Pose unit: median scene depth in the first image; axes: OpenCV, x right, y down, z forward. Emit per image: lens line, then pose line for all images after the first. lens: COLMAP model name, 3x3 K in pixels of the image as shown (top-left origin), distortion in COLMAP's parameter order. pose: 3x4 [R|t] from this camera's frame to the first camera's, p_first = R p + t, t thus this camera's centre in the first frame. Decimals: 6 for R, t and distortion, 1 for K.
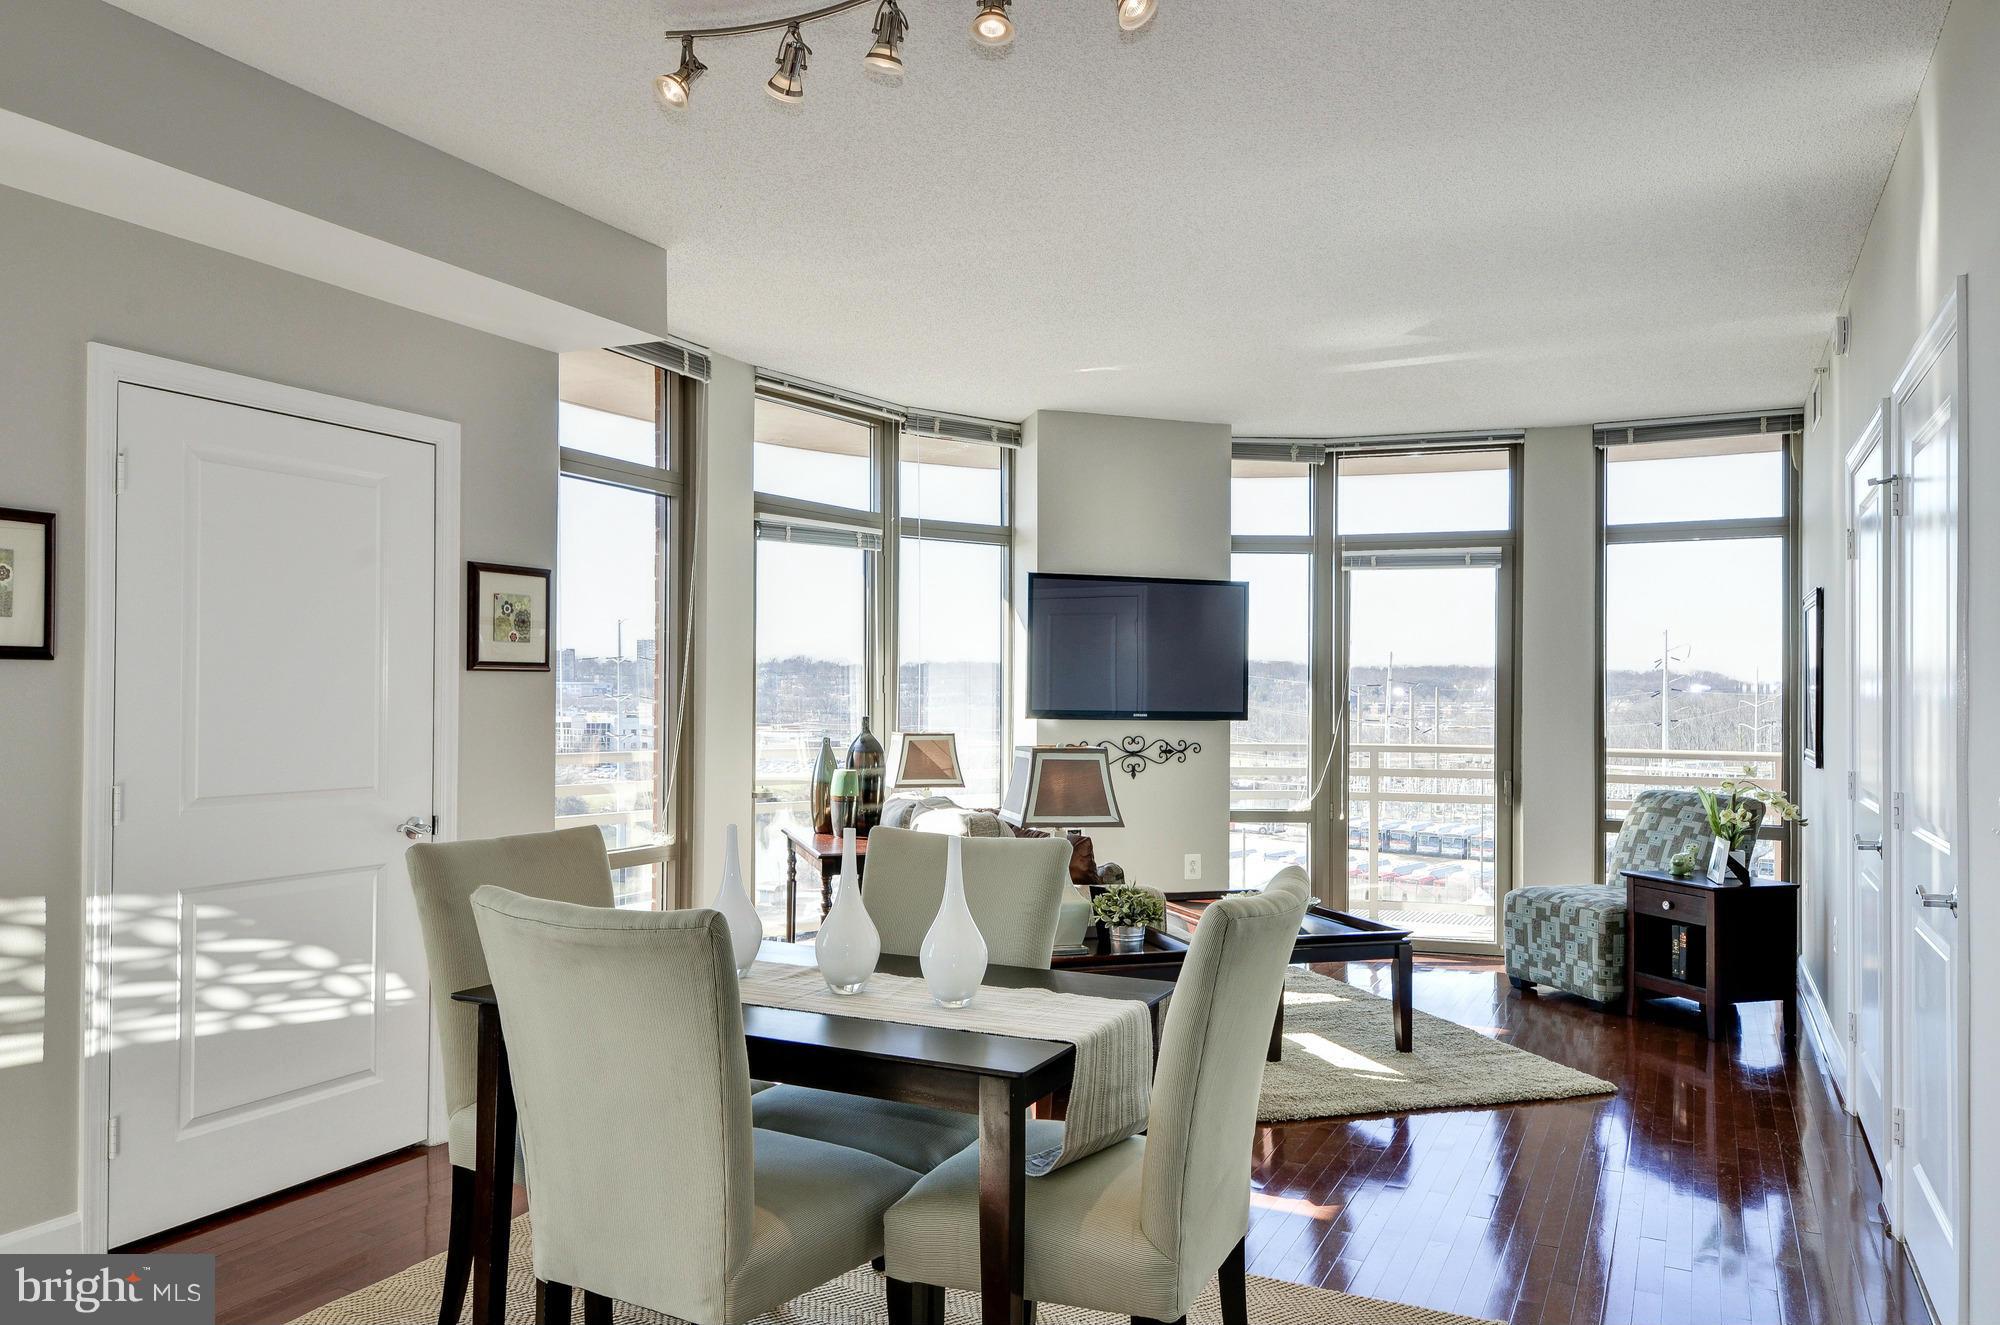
lens RADIAL K [[1416.4, 0, 974.9], [0, 1416.4, 682.9], [0, 0, 1]] dist [0.025631, -0.035016]
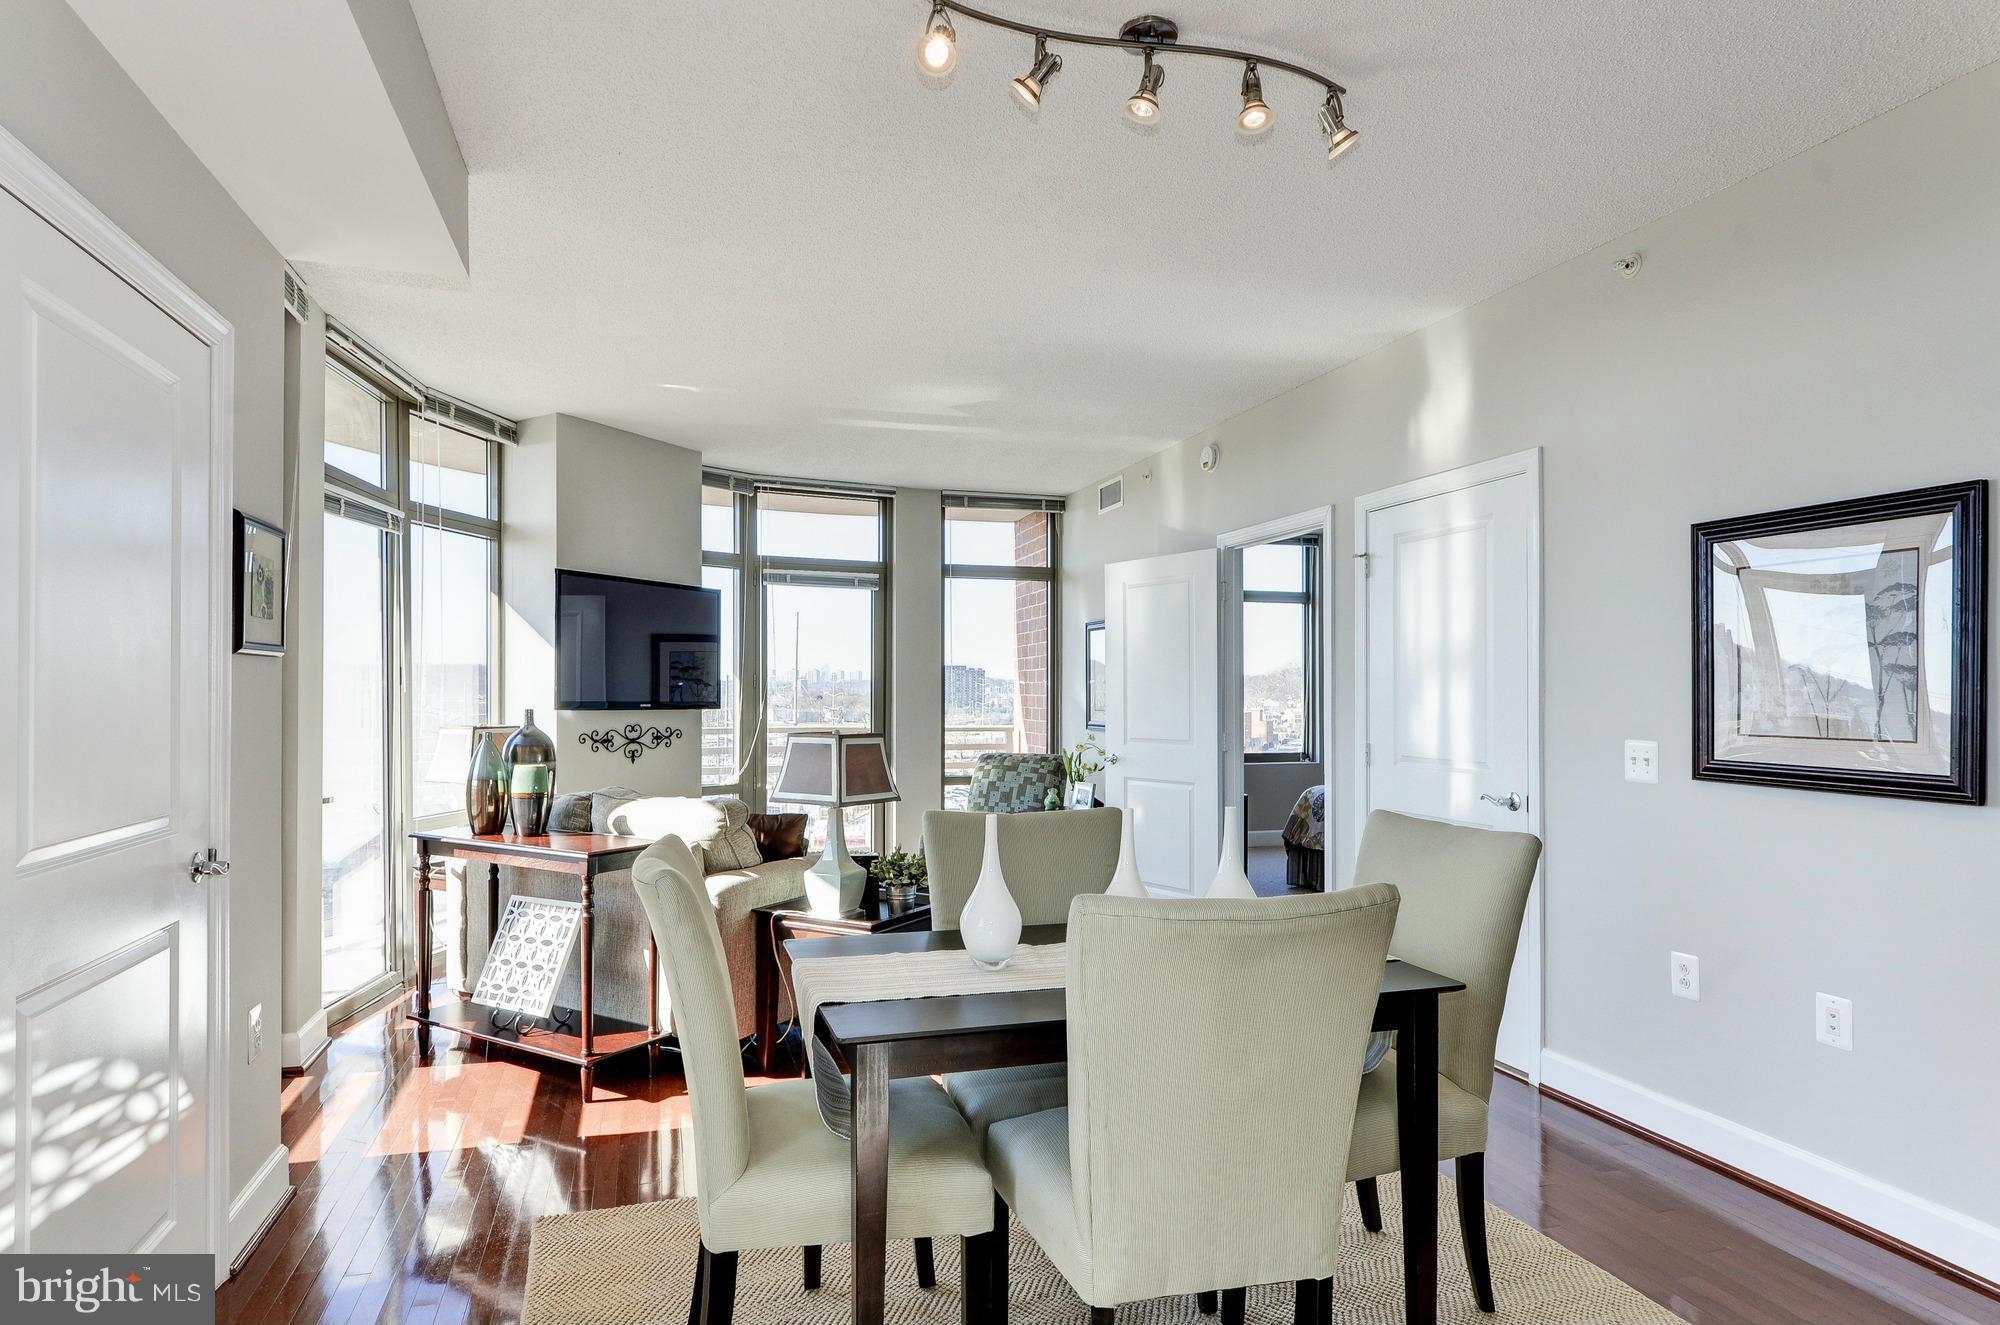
lens RADIAL K [[1131.8, 0, 993.1], [0, 1131.8, 687.3], [0, 0, 1]] dist [-0.014475, 0.000261]
pose [[0.717712, -0.001537, 0.696338, -0.303044], [-0.003278, 0.999979, 0.005586, 0.002974], [-0.696332, -0.006292, 0.717692, 0.183806]]
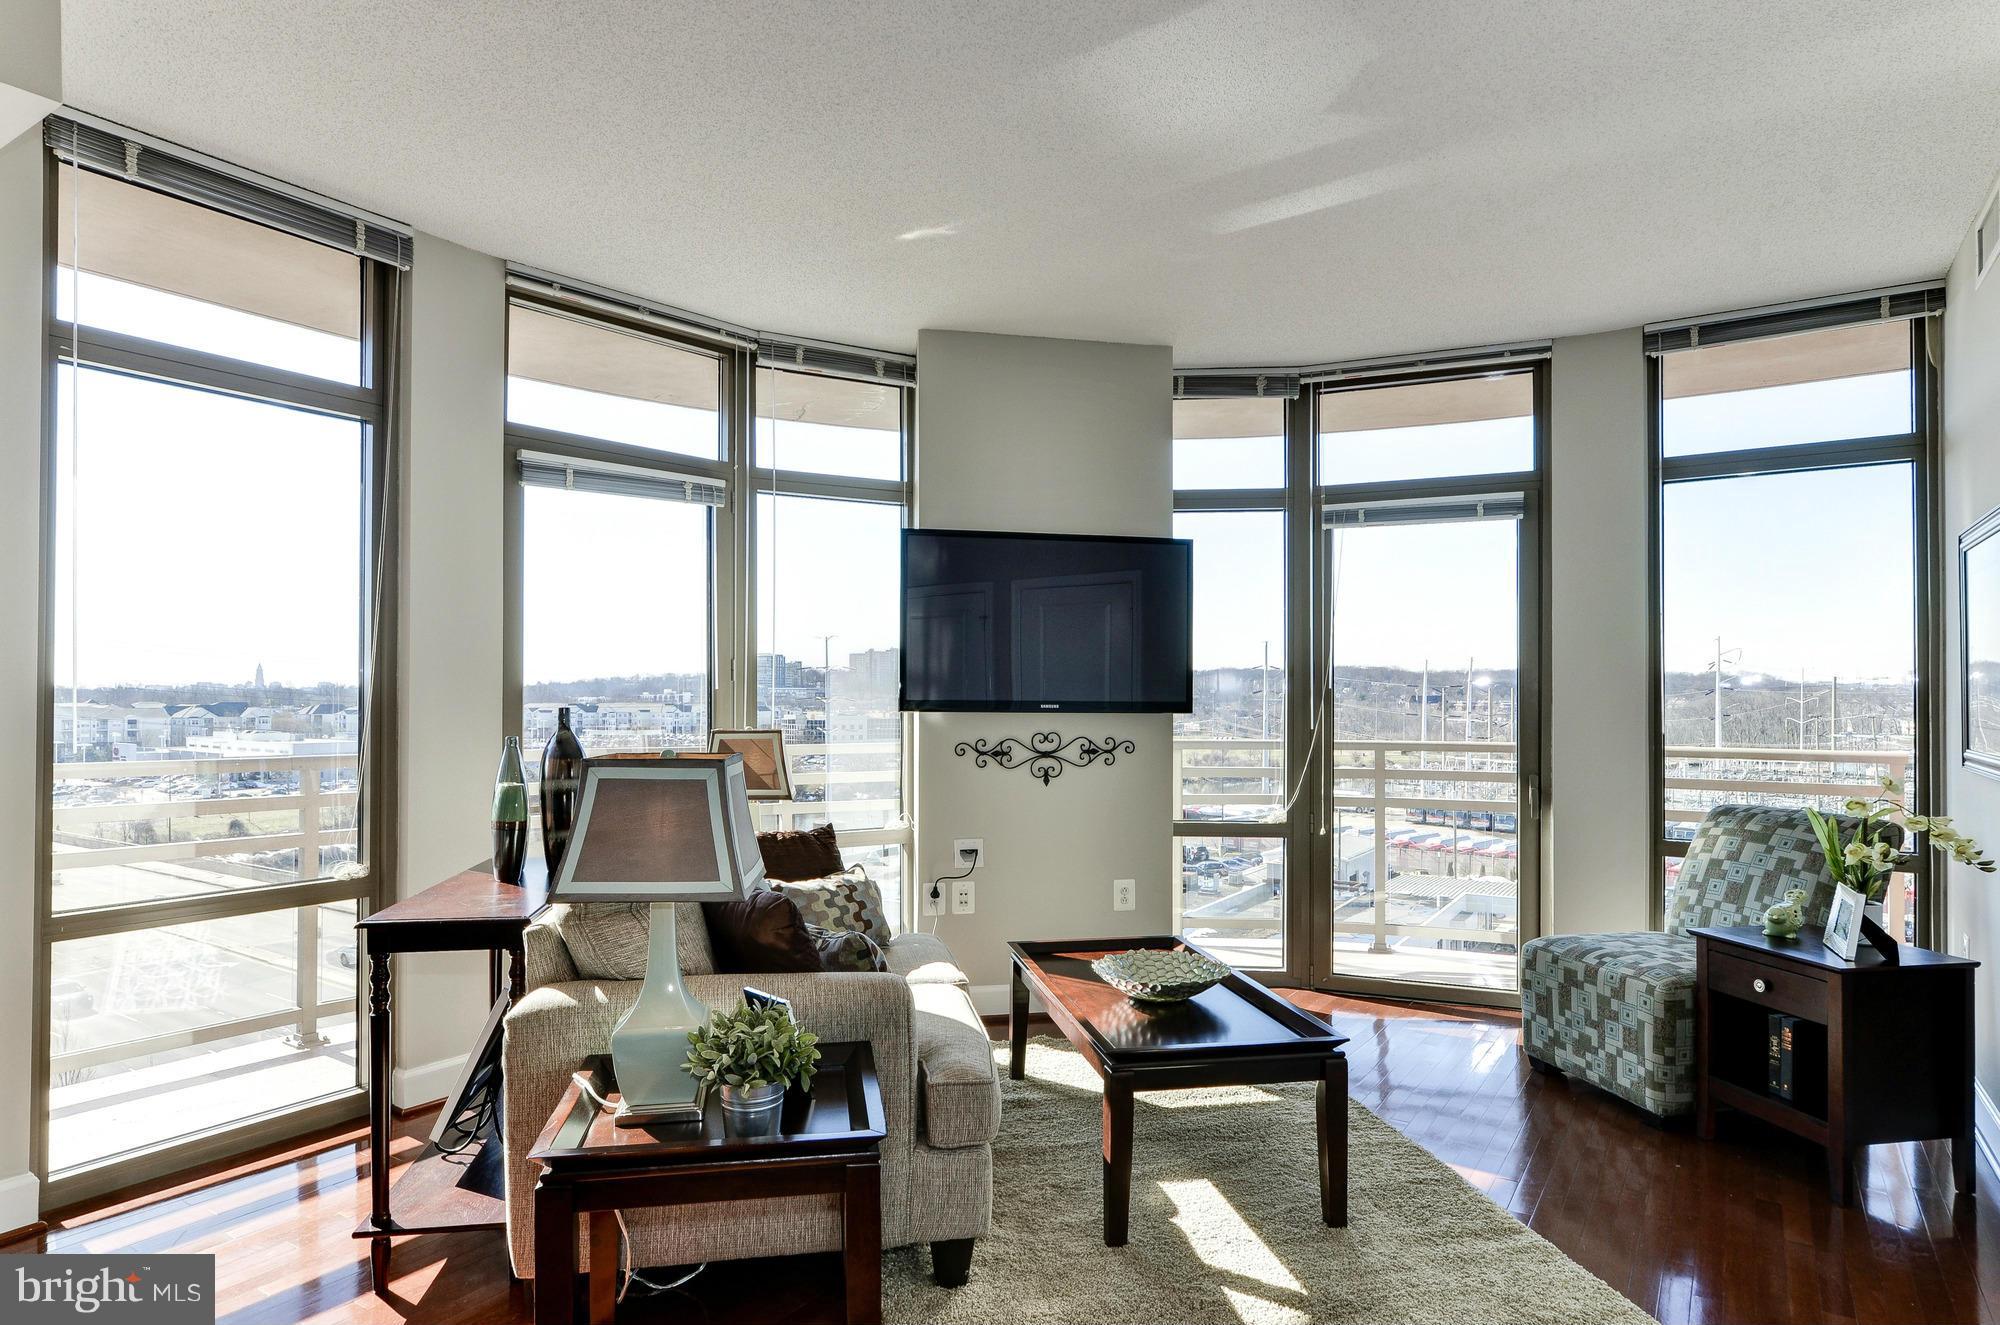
lens RADIAL K [[1131.8, 0, 993.1], [0, 1131.8, 687.3], [0, 0, 1]] dist [-0.014475, 0.000261]
pose [[0.992830, -0.005867, -0.119387, 0.162494], [0.005836, 0.999983, -0.000607, 0.012281], [0.119389, -0.000094, 0.992848, 0.366081]]
